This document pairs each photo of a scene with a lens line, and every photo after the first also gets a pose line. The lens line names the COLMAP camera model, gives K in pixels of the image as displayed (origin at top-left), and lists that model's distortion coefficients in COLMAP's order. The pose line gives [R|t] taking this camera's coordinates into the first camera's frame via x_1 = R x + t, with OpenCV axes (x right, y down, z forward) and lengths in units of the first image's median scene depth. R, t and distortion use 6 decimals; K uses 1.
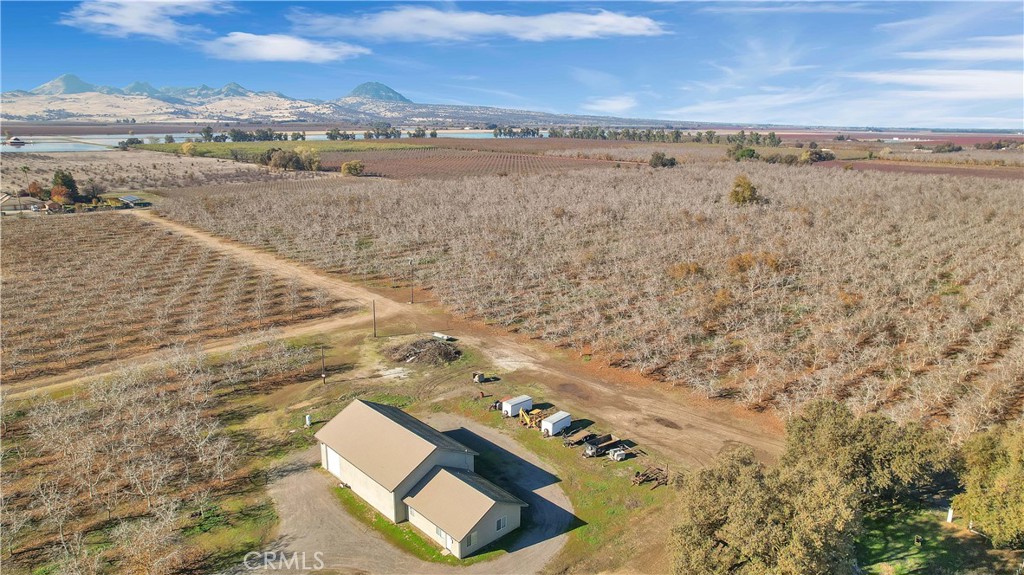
lens RADIAL K [[664.3, 0, 514.1], [0, 664.3, 290.9], [0, 0, 1]] dist [-0.084756, 0.077089]
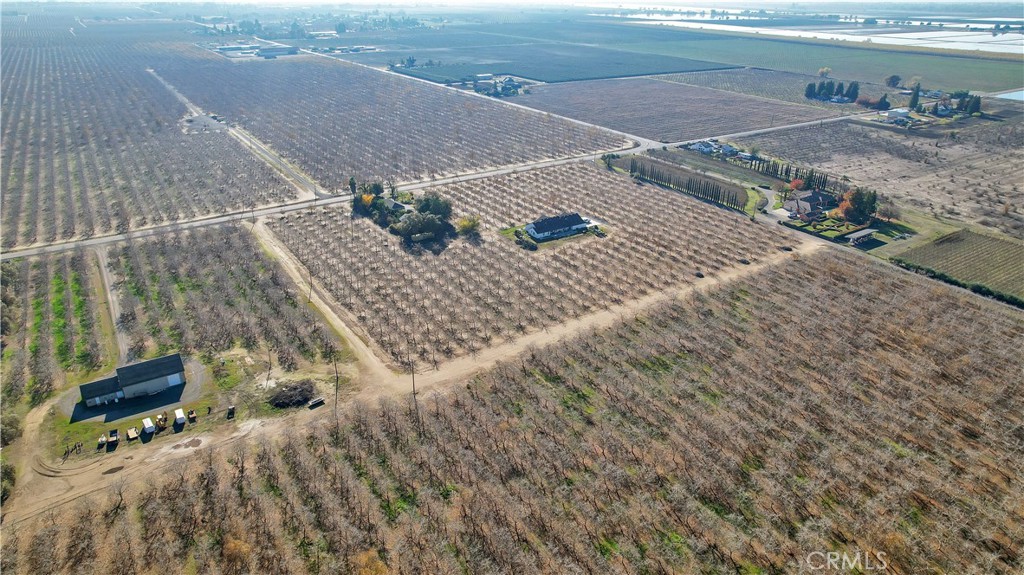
lens RADIAL K [[664.3, 0, 514.1], [0, 664.3, 290.9], [0, 0, 1]] dist [-0.084756, 0.077089]
pose [[-0.172464, 0.401766, -0.899356, 1.248387], [-0.261657, 0.861548, 0.435053, -1.082271], [0.949627, 0.310353, -0.043461, 1.740387]]
